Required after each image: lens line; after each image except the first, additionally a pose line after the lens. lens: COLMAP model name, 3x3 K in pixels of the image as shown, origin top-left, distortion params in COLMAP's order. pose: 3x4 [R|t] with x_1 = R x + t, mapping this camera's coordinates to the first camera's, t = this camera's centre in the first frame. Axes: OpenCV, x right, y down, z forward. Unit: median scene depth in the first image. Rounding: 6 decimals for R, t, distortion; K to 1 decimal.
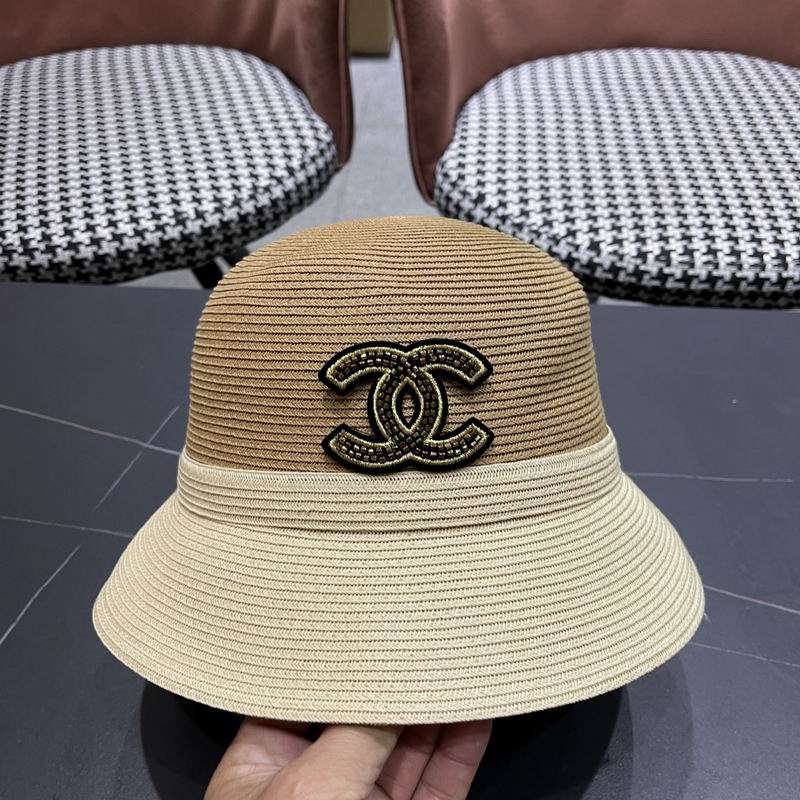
lens RADIAL K [[826.5, 0, 399.1], [0, 826.5, 410.4], [0, 0, 1]] dist [0.014019, 0.000000]
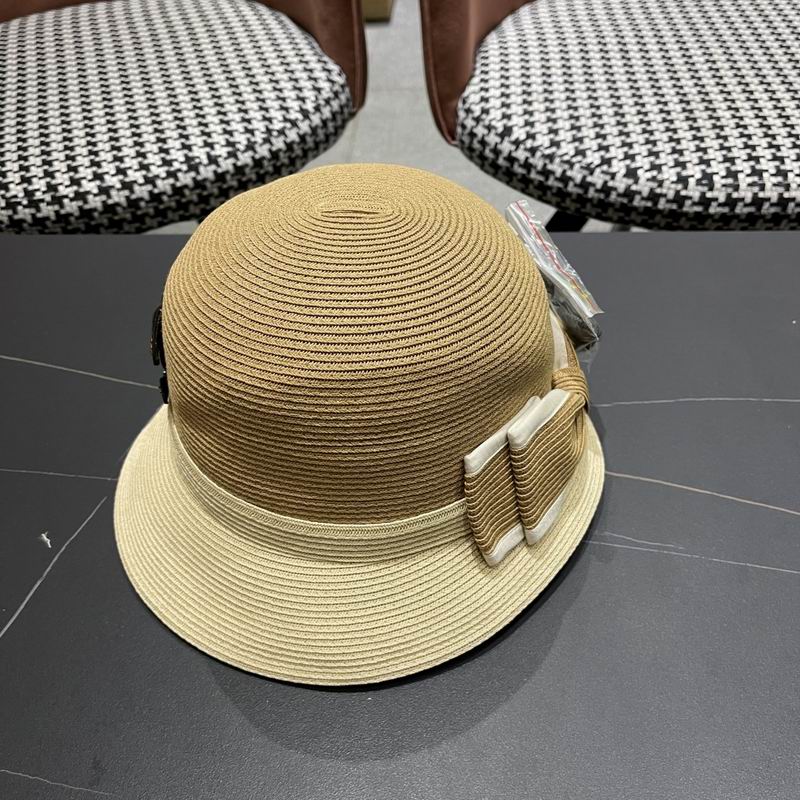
lens RADIAL K [[826.5, 0, 410.9], [0, 826.5, 401.8], [0, 0, 1]] dist [0.014019, 0.000000]
pose [[0.999183, -0.039898, 0.006506, -0.031371], [0.039839, 0.999166, 0.008912, 0.042273], [-0.006856, -0.008646, 0.999939, 0.047365]]
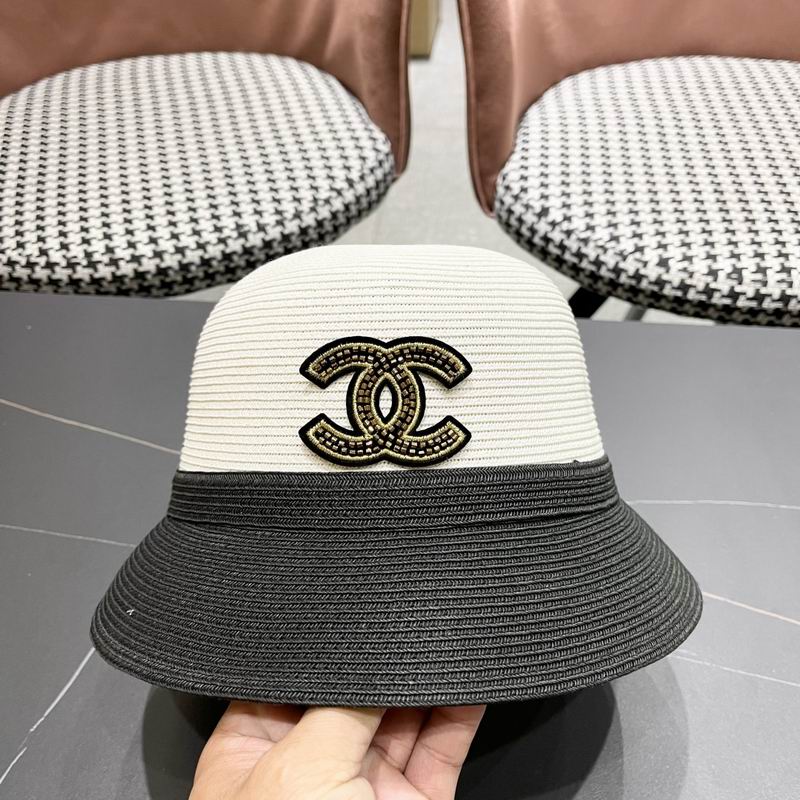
lens RADIAL K [[826.5, 0, 403.1], [0, 826.5, 411.4], [0, 0, 1]] dist [0.014019, 0.000000]
pose [[0.999639, 0.010900, -0.024541, -0.044112], [-0.010788, 0.999931, 0.004707, -0.021997], [0.024591, -0.004440, 0.999688, 0.008621]]
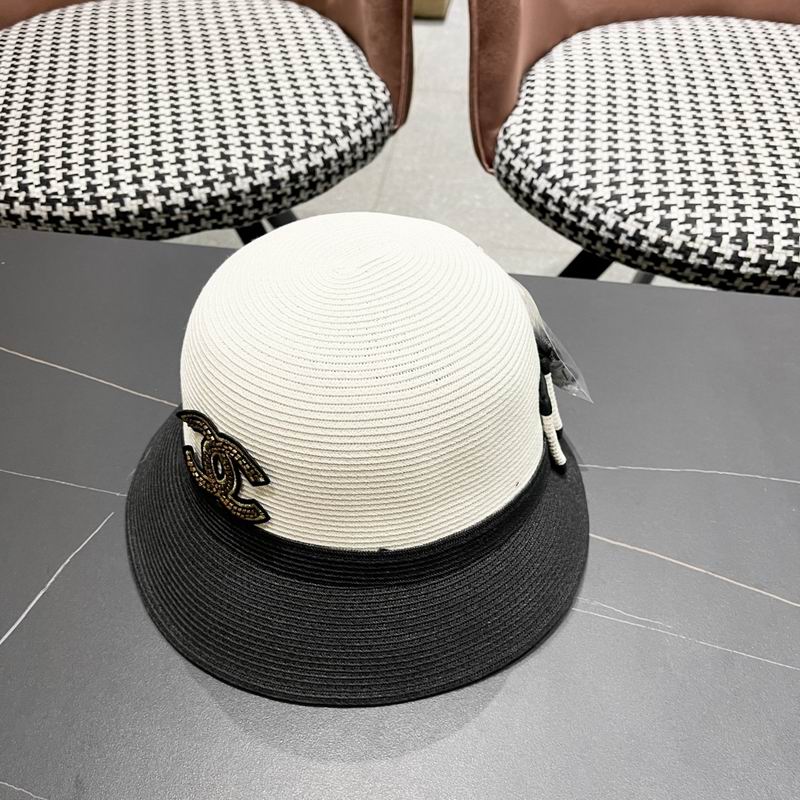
lens RADIAL K [[826.5, 0, 396.2], [0, 826.5, 407.9], [0, 0, 1]] dist [0.014019, 0.000000]
pose [[0.997771, 0.056309, -0.035804, -0.021917], [-0.055174, 0.997966, 0.031924, -0.003241], [0.037529, -0.029878, 0.998849, 0.040674]]
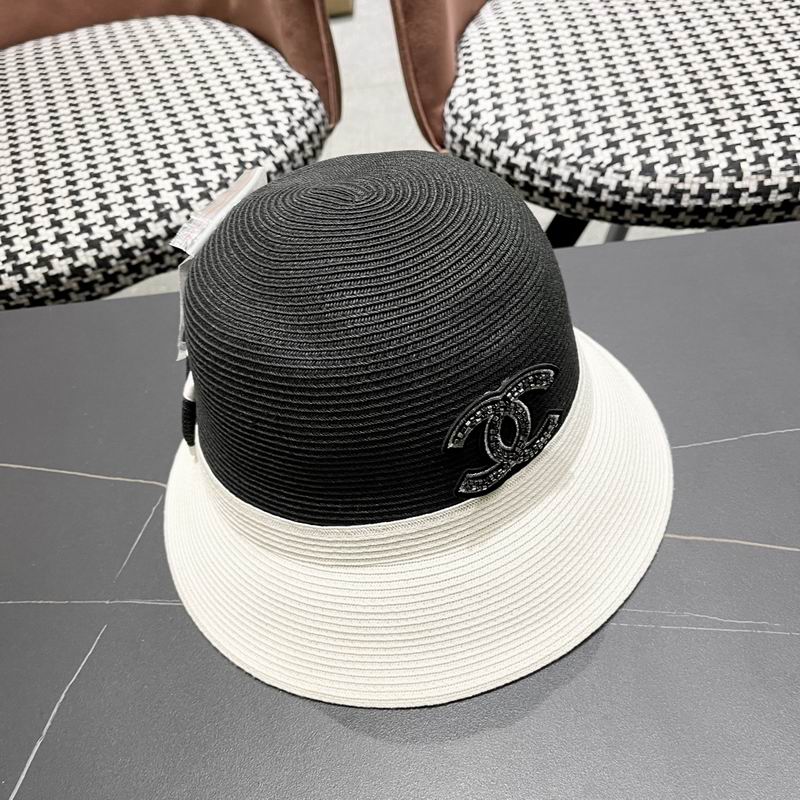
lens RADIAL K [[826.5, 0, 408.0], [0, 826.5, 412.2], [0, 0, 1]] dist [0.014019, 0.000000]
pose [[0.988820, -0.149077, -0.003320, -0.040167], [0.149099, 0.988162, 0.036133, -0.018387], [-0.002106, -0.036224, 0.999341, 0.131612]]
